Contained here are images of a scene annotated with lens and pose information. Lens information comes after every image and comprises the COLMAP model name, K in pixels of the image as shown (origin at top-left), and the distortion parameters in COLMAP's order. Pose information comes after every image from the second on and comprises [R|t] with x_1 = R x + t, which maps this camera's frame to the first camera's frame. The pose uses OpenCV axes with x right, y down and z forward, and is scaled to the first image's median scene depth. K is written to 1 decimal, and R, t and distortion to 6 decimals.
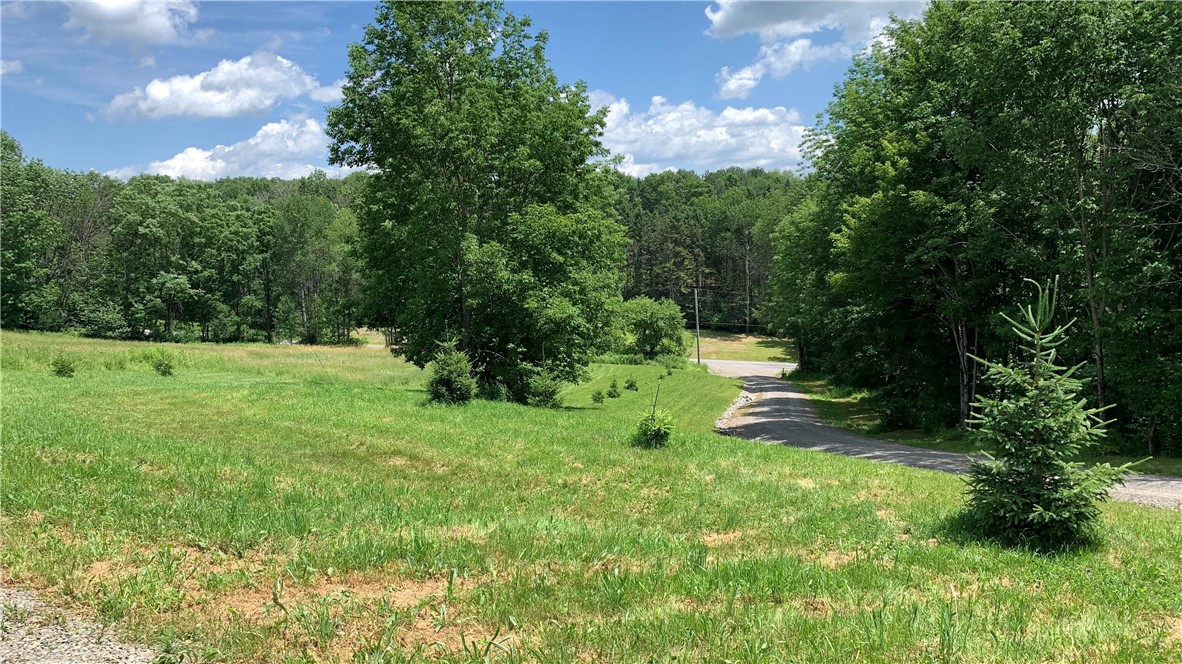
lens RADIAL K [[917.9, 0, 591.2], [0, 917.9, 332.0], [0, 0, 1]] dist [0.069373, -0.084842]
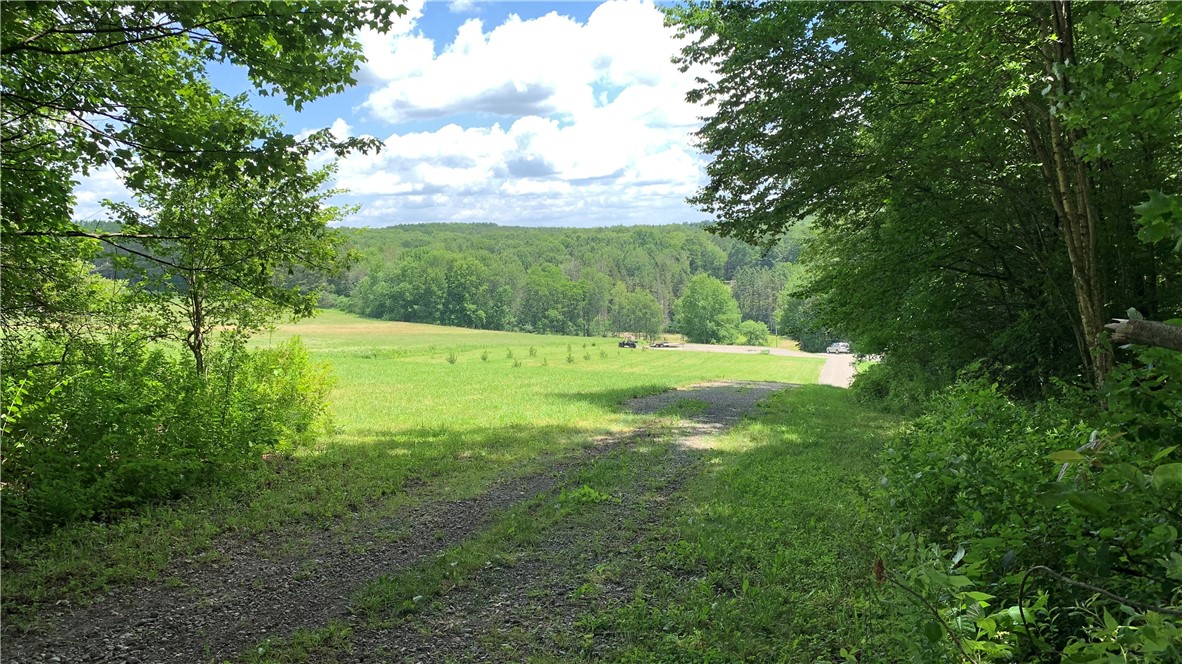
lens RADIAL K [[917.9, 0, 589.0], [0, 917.9, 333.3], [0, 0, 1]] dist [0.069373, -0.084842]
pose [[0.989407, 0.009734, -0.144840, -0.009949], [-0.009599, 0.999953, 0.001630, -0.006511], [0.144849, -0.000222, 0.989454, -1.369627]]
